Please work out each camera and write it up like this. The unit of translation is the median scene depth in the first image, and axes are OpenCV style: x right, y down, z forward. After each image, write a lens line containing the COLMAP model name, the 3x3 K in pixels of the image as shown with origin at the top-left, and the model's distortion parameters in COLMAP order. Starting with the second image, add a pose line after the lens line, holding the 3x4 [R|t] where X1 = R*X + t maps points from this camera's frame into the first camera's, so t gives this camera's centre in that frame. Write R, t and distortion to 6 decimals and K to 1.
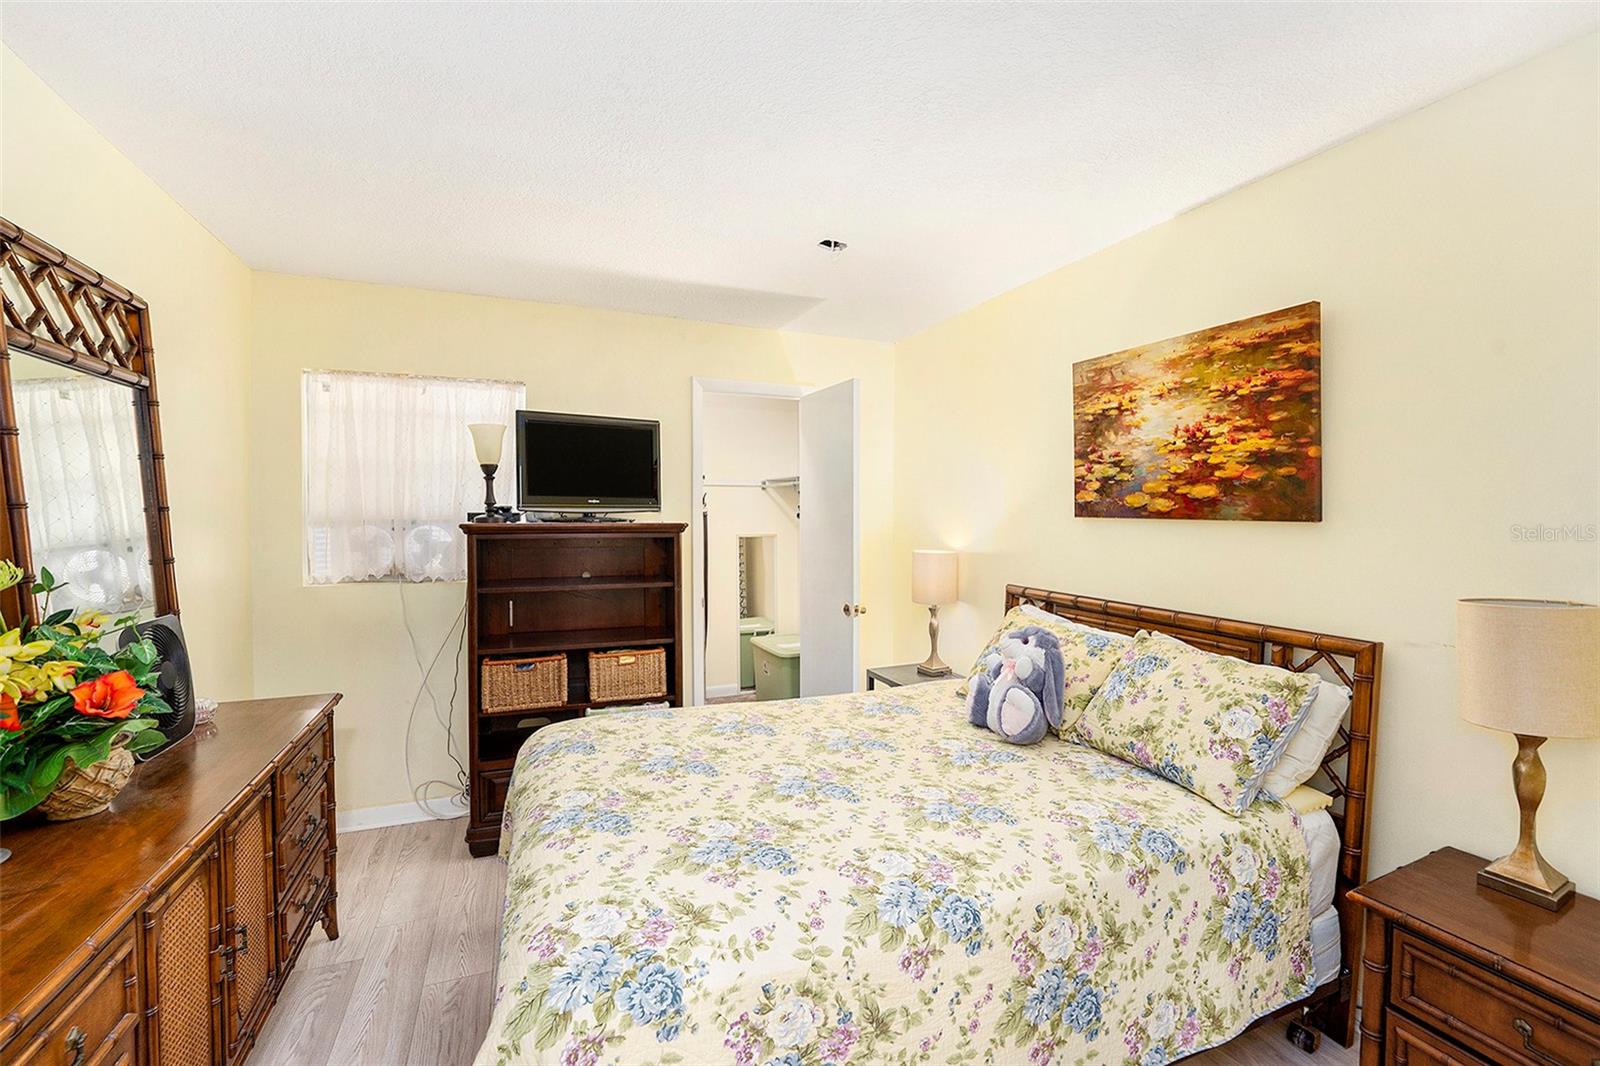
lens RADIAL K [[665.9, 0, 798.8], [0, 665.9, 511.9], [0, 0, 1]] dist [-0.033950, 0.000105]
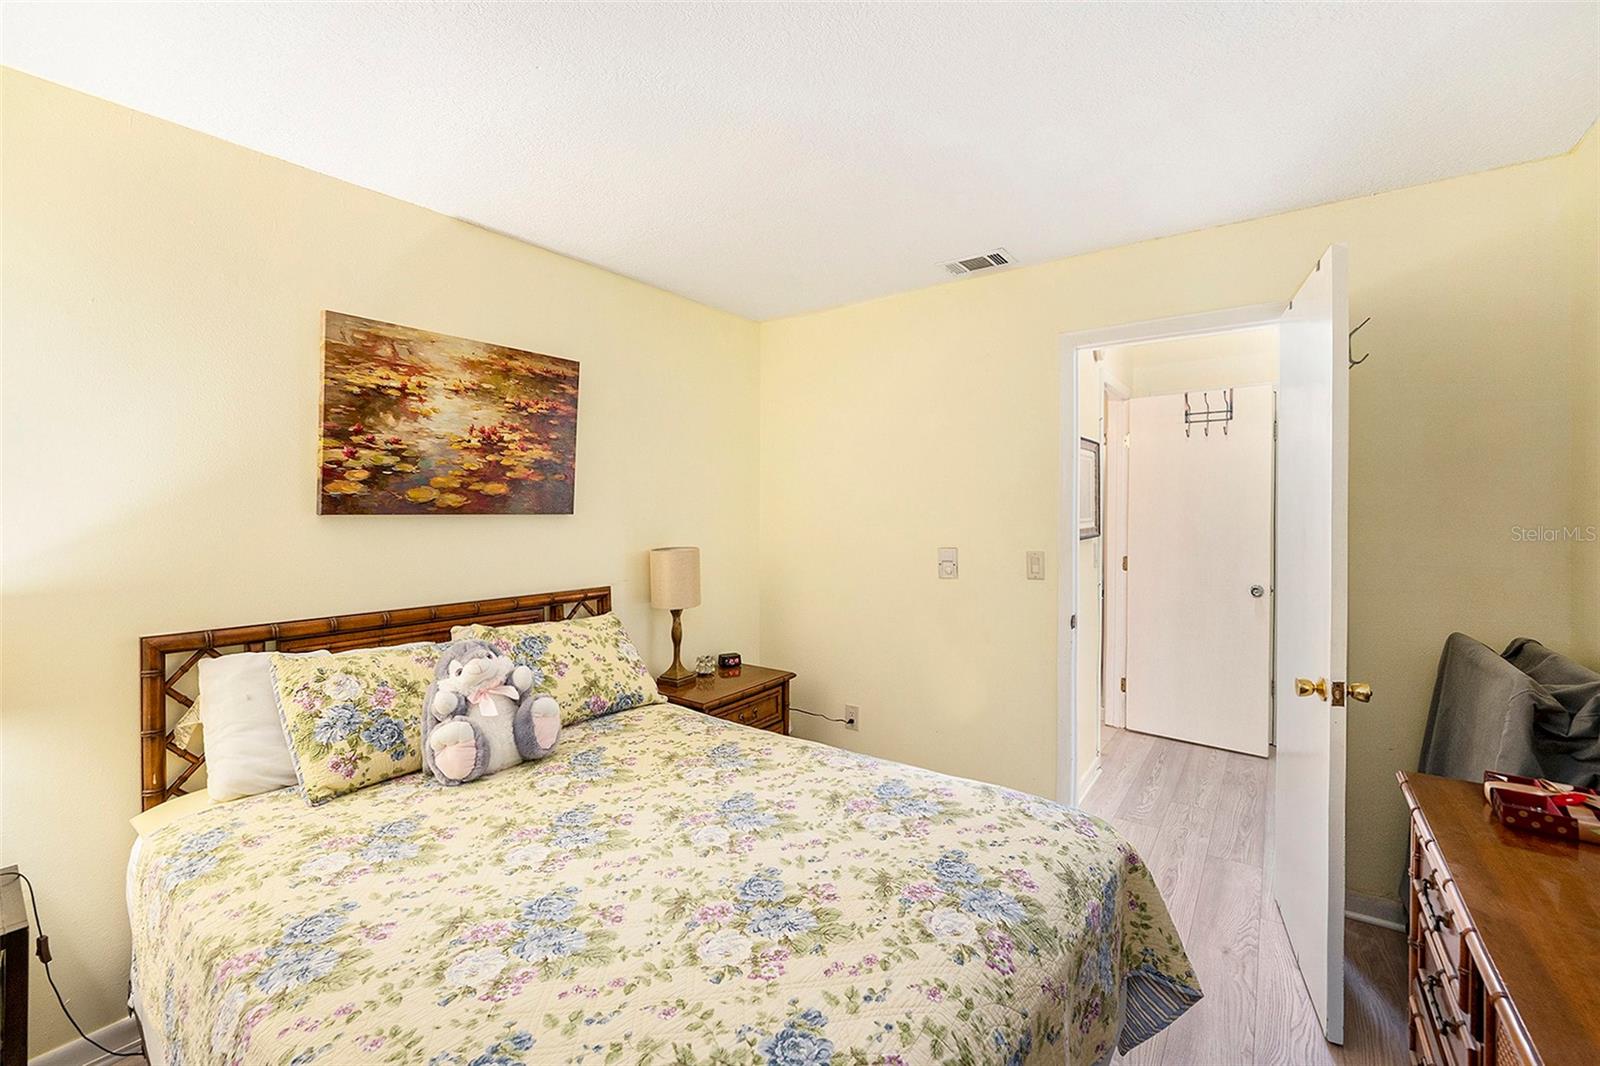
lens RADIAL K [[661.7, 0, 800.0], [0, 661.7, 533.0], [0, 0, 1]] dist [-0.030799, 0.012262]
pose [[-0.510467, -0.023069, 0.859588, -0.602366], [0.009984, 0.999414, 0.032750, 0.012225], [-0.859839, 0.025300, -0.509937, 1.098134]]
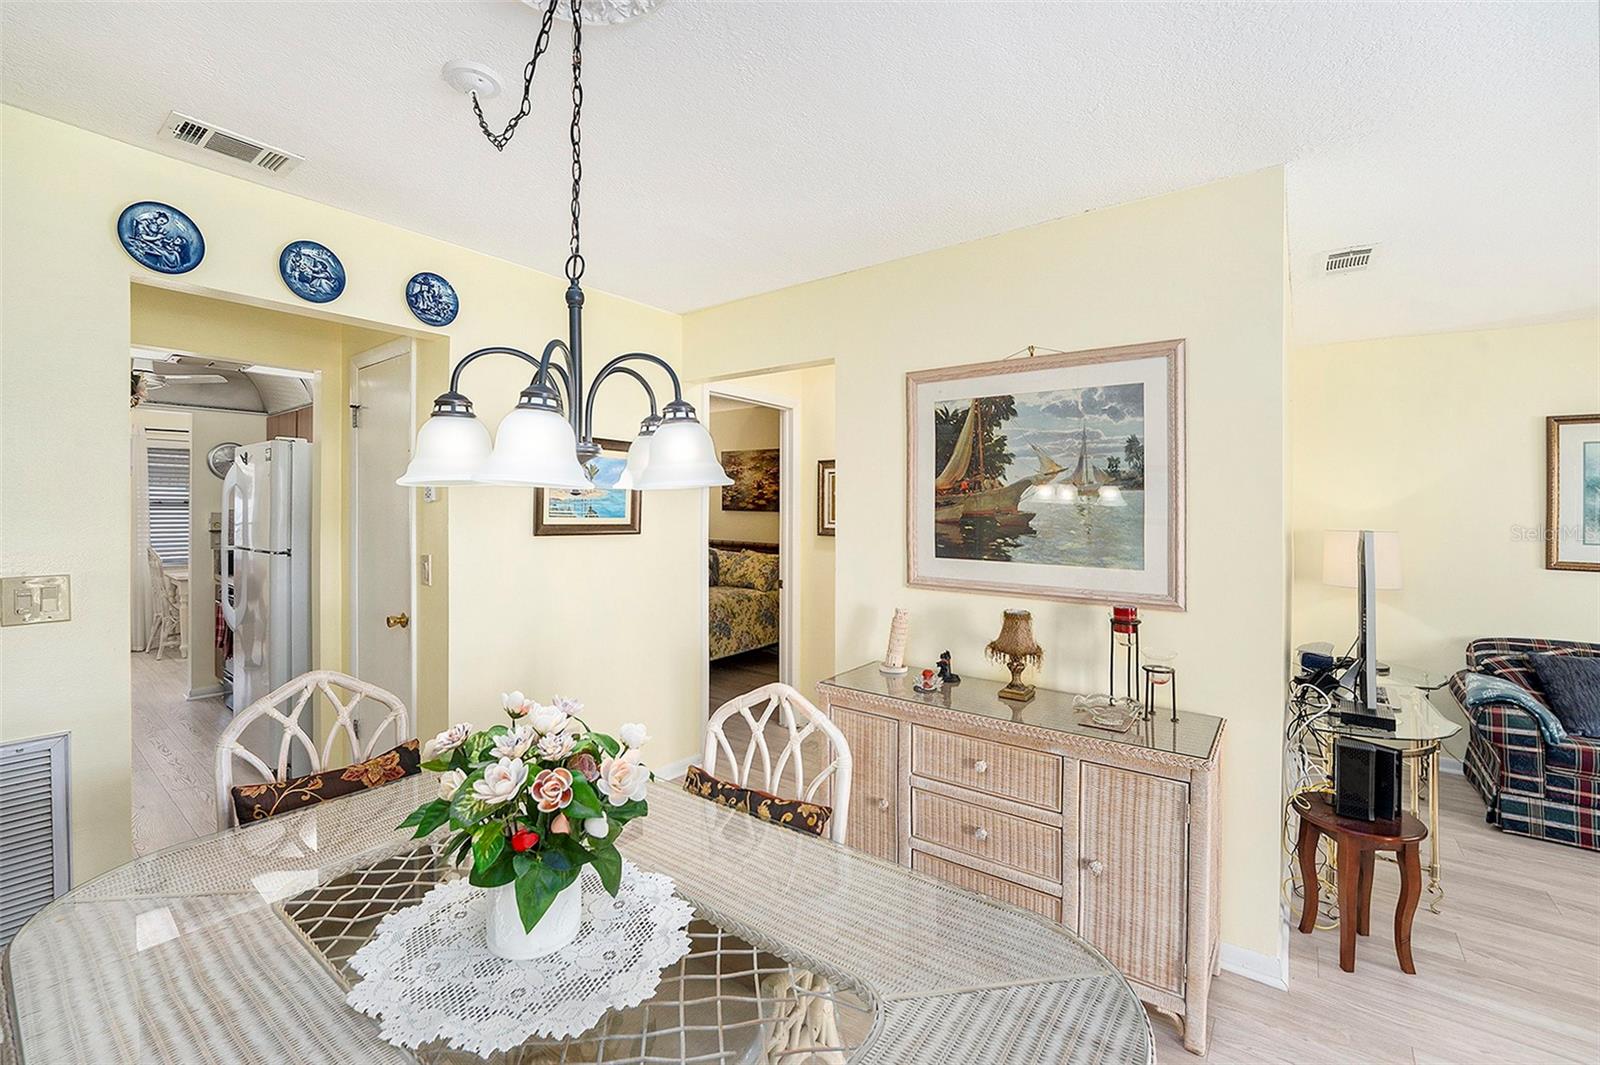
lens RADIAL K [[679.7, 0, 820.6], [0, 679.7, 505.2], [0, 0, 1]] dist [-0.041124, 0.000078]
pose [[0.856194, 0.002871, 0.516646, -0.764593], [0.002767, 0.999945, -0.010143, 0.015361], [-0.516647, 0.010114, 0.856139, -1.802171]]
